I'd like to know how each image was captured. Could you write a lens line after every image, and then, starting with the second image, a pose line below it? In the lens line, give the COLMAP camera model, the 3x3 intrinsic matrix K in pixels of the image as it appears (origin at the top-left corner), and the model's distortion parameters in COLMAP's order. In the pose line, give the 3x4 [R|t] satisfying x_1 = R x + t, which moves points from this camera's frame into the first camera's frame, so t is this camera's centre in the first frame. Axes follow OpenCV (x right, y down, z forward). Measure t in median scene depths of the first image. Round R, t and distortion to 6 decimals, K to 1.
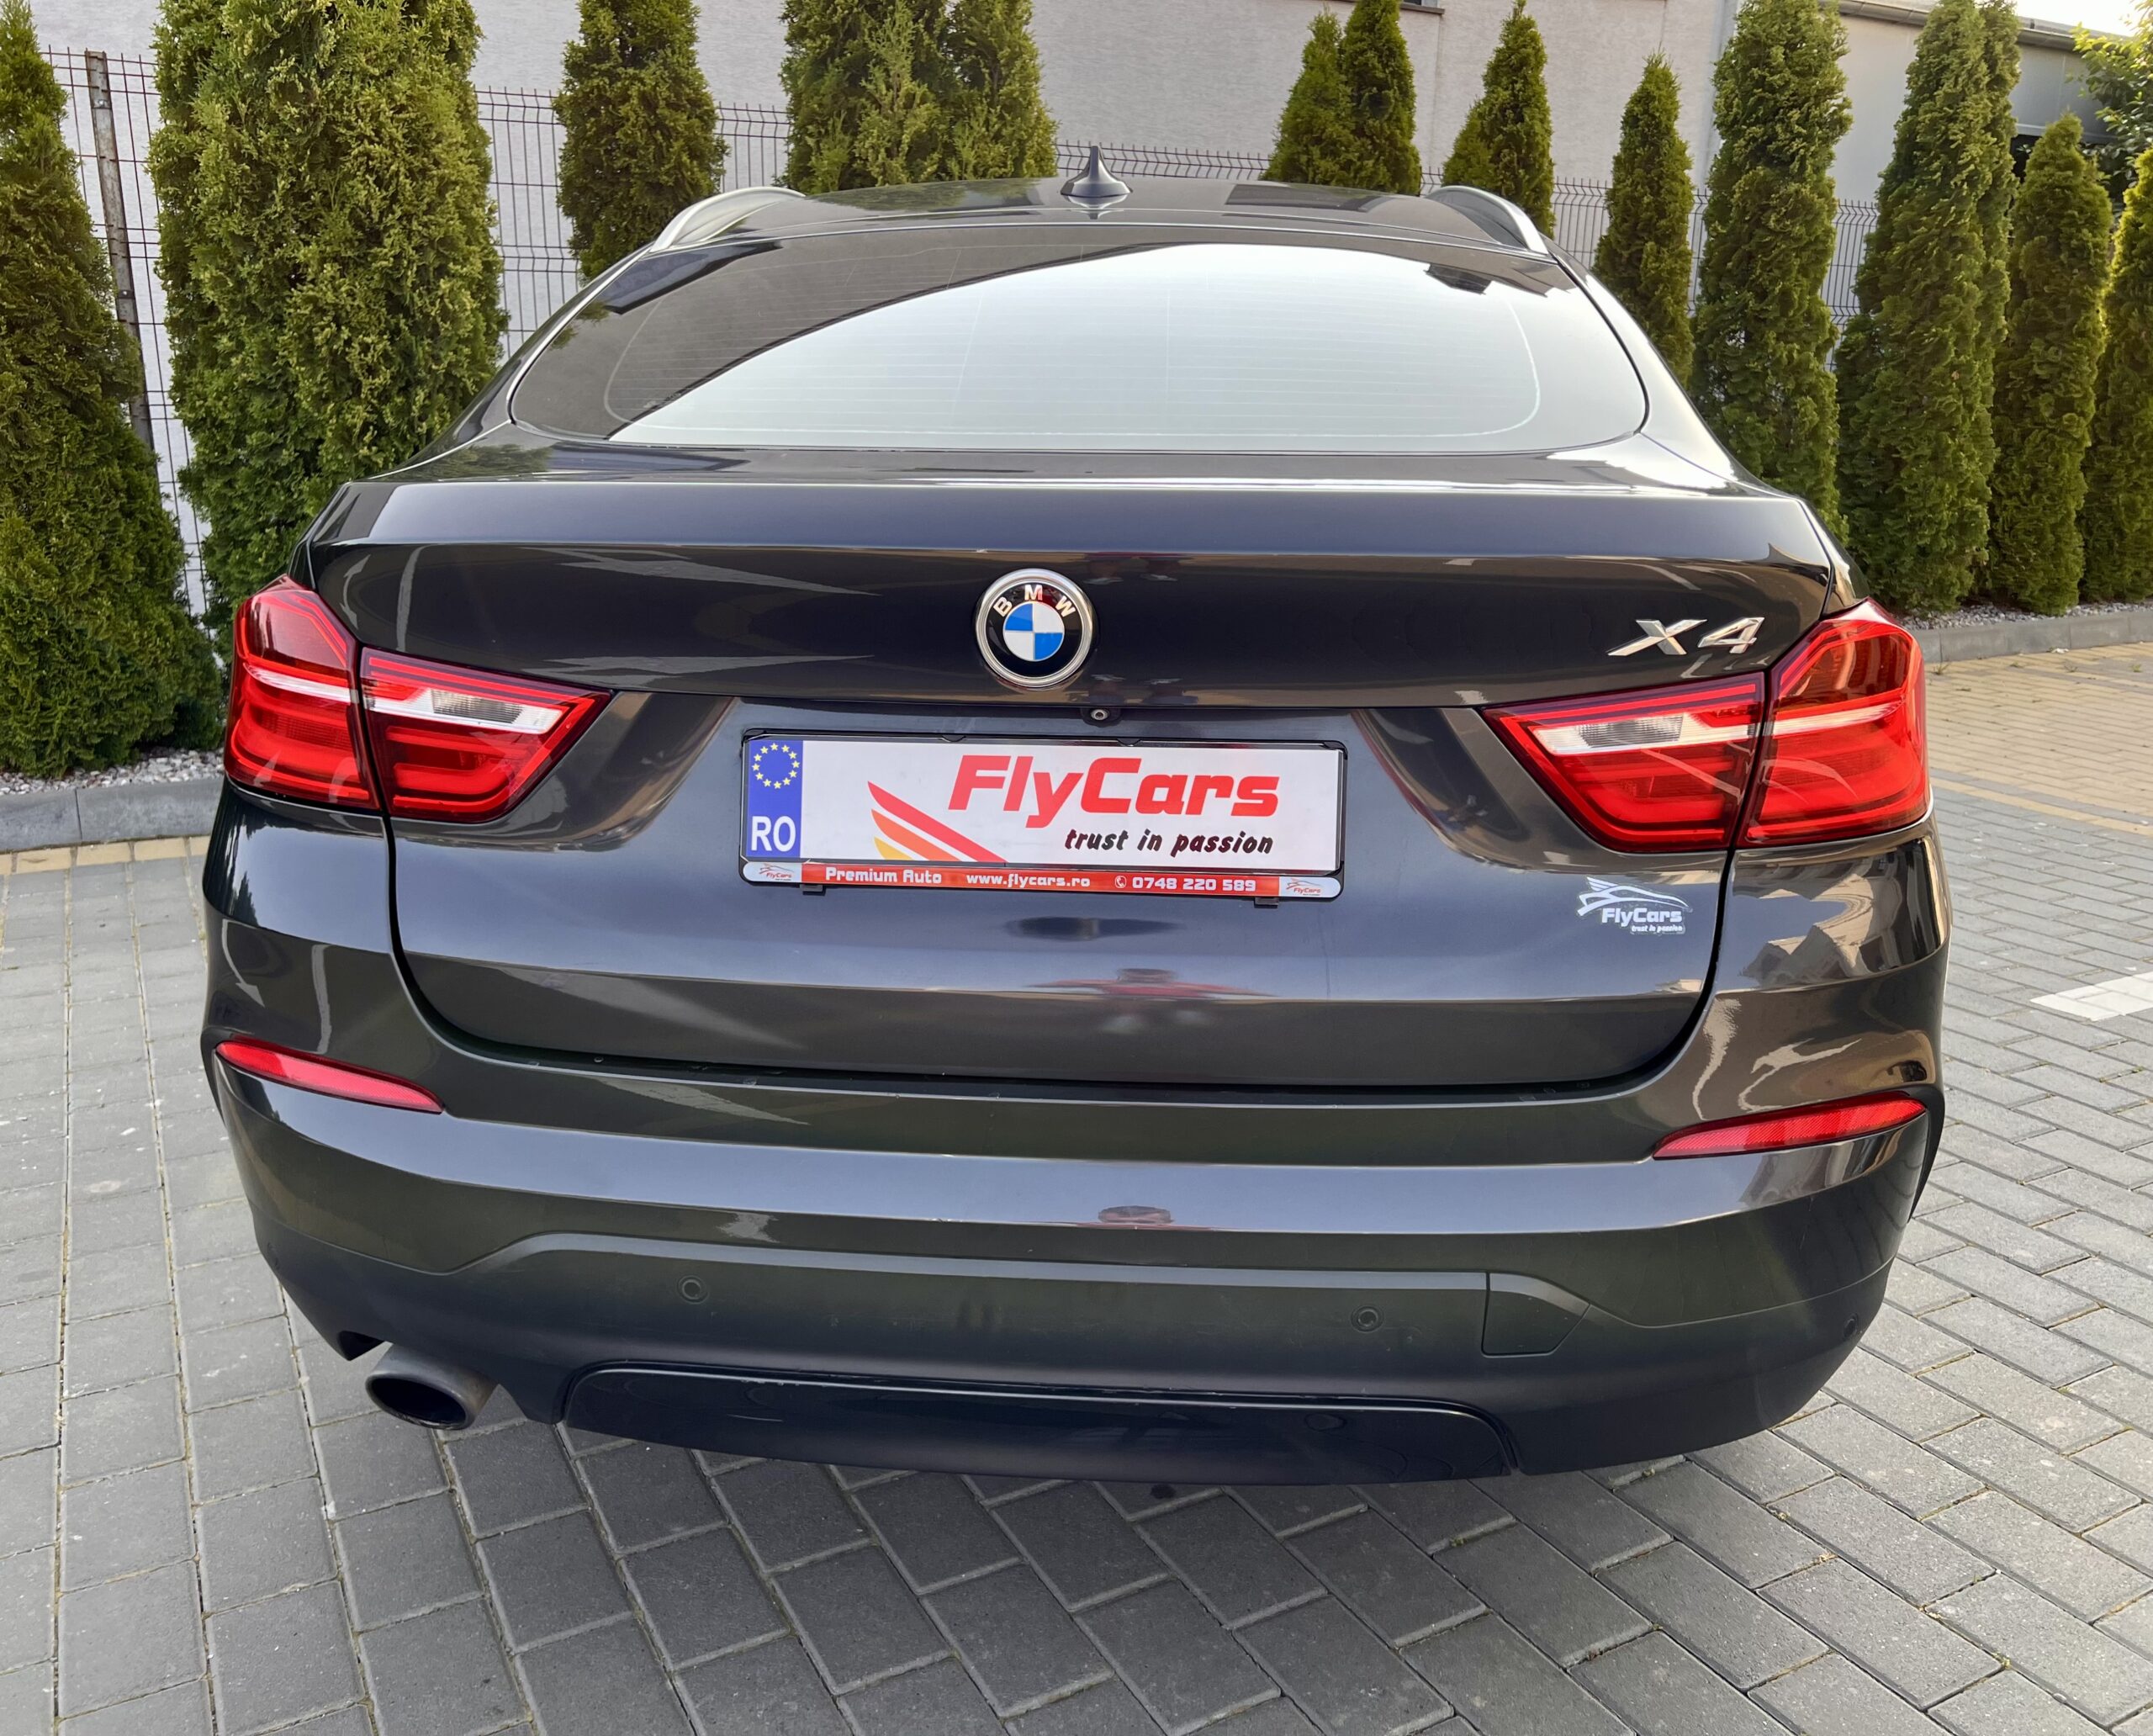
lens RADIAL K [[1786.3, 0, 1035.1], [0, 1786.3, 863.9], [0, 0, 1]] dist [0.082184, -0.087285]
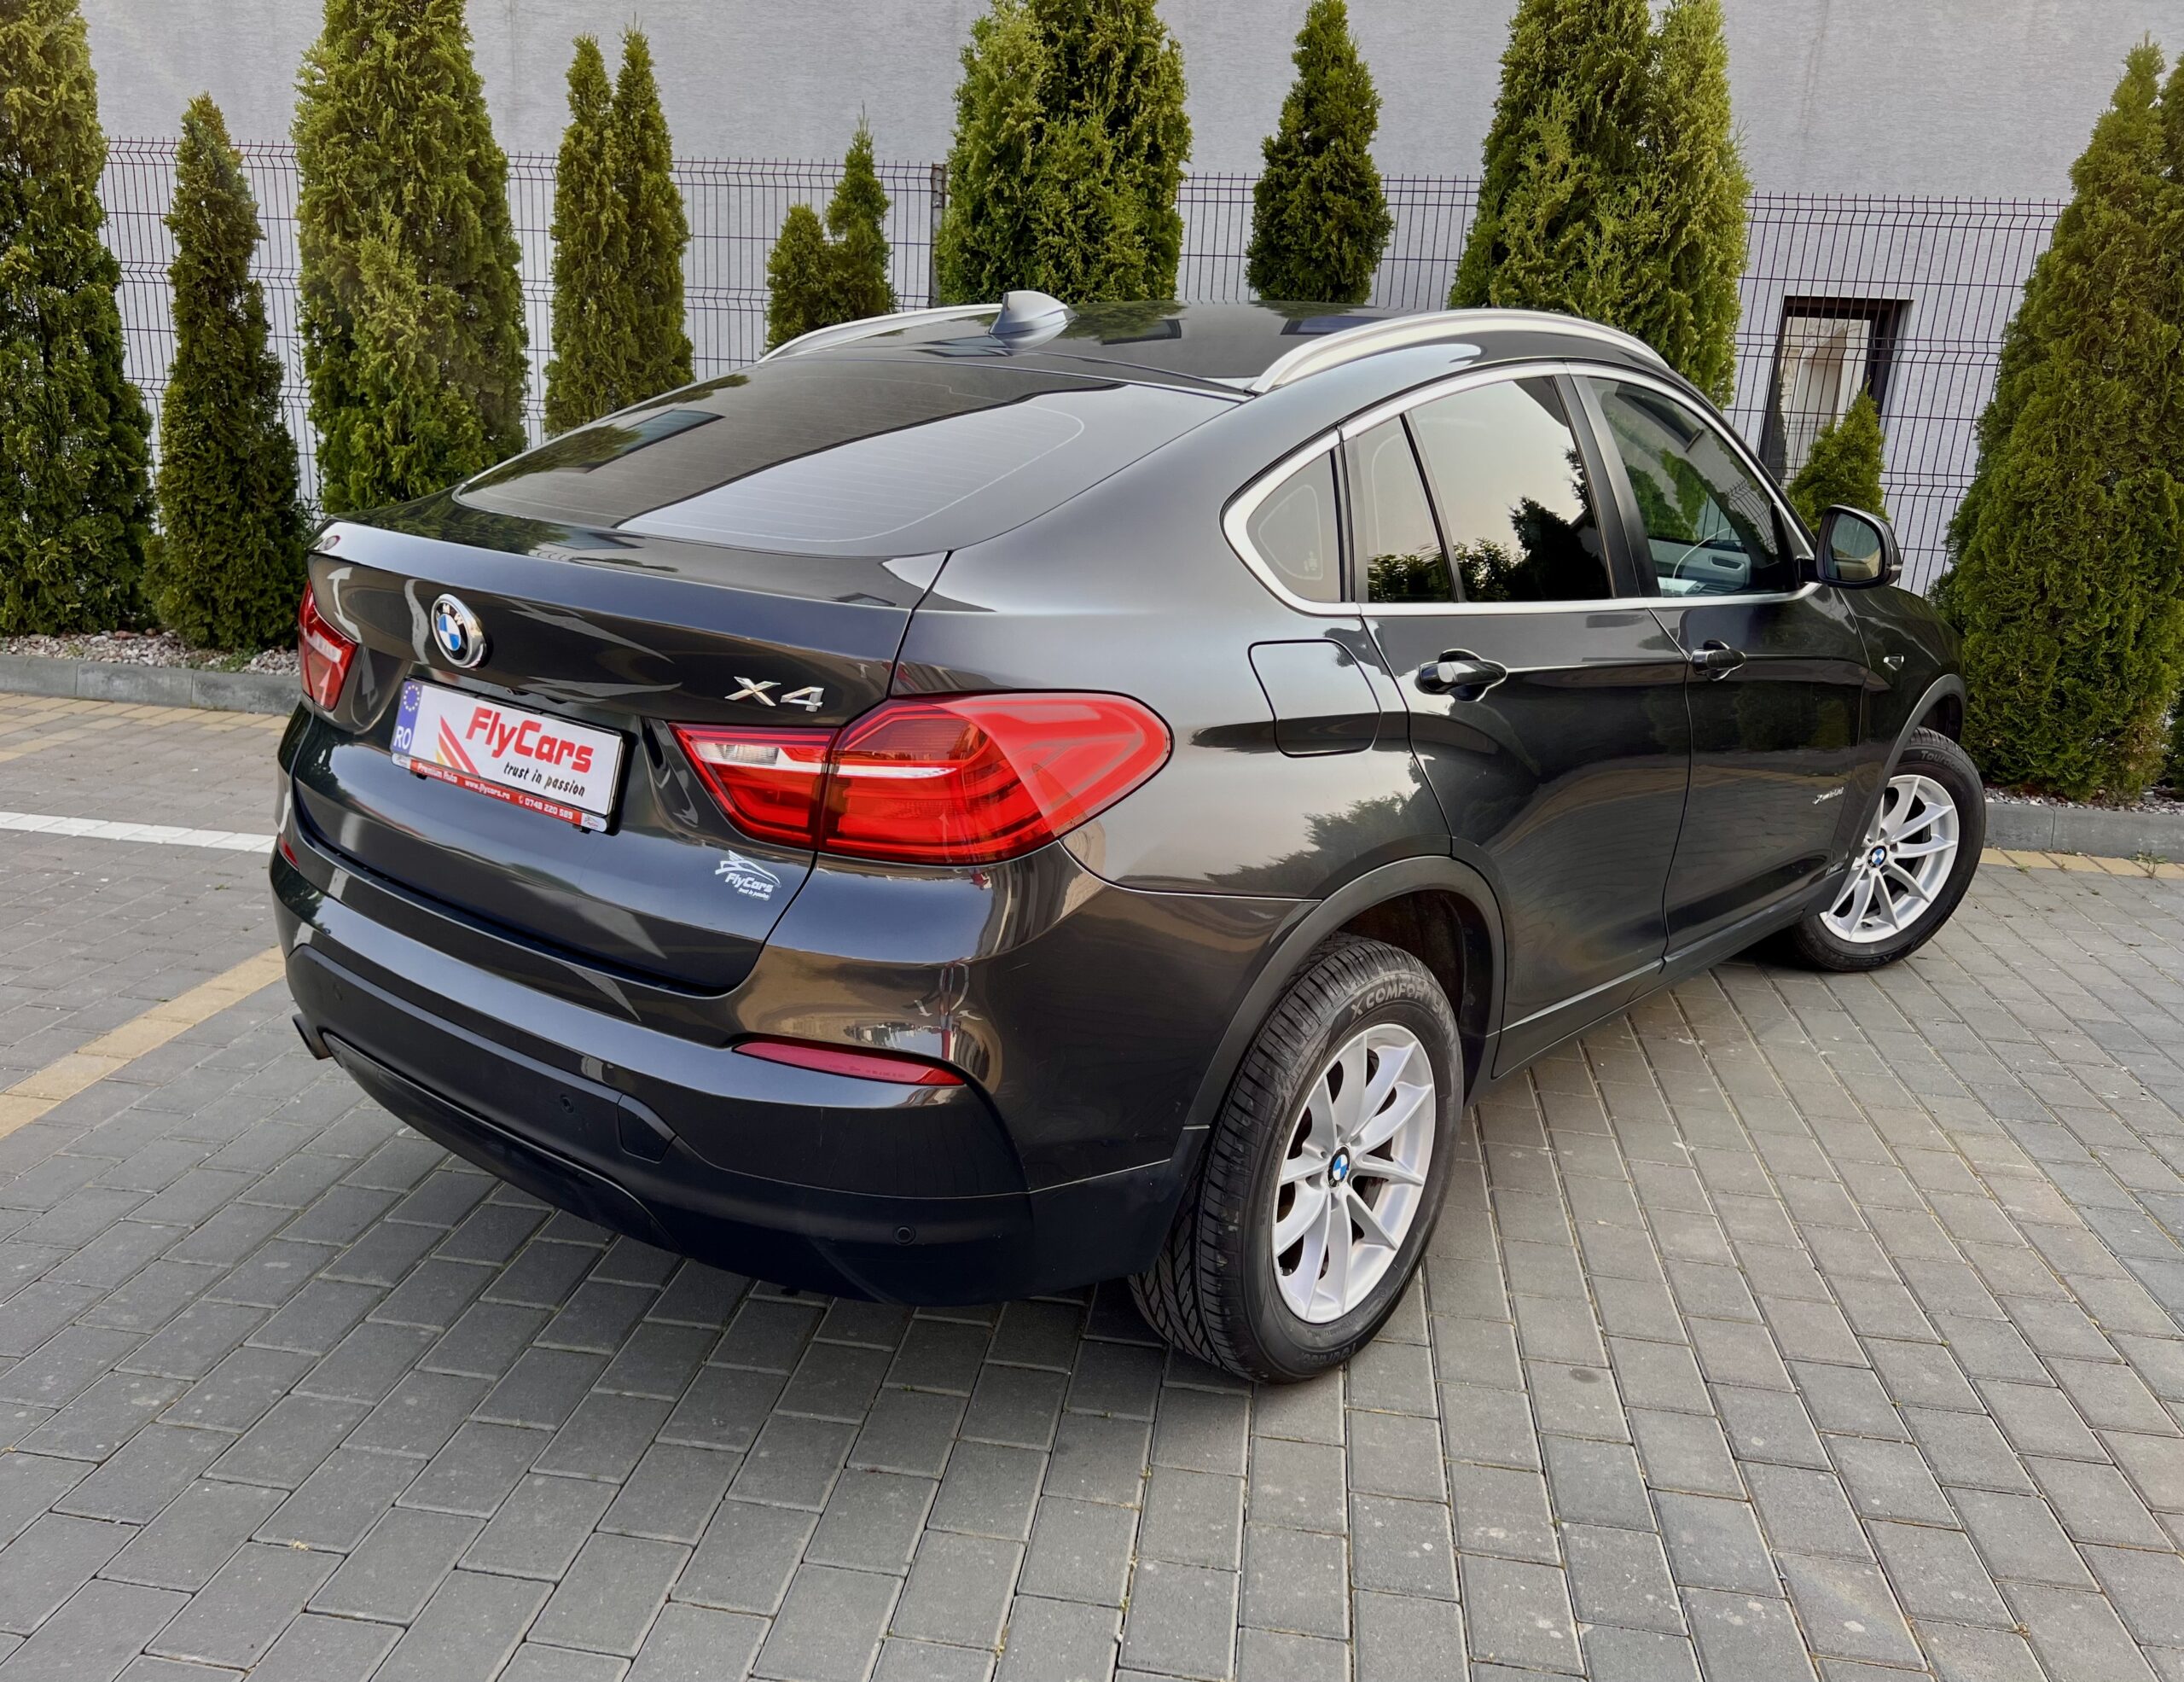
lens RADIAL K [[1824.8, 0, 1017.7], [0, 1824.8, 911.6], [0, 0, 1]] dist [0.049280, -0.050408]
pose [[0.790866, 0.201843, -0.577746, 0.353806], [-0.193755, 0.978065, 0.076472, -0.026659], [0.580508, 0.051462, 0.812626, -0.015132]]
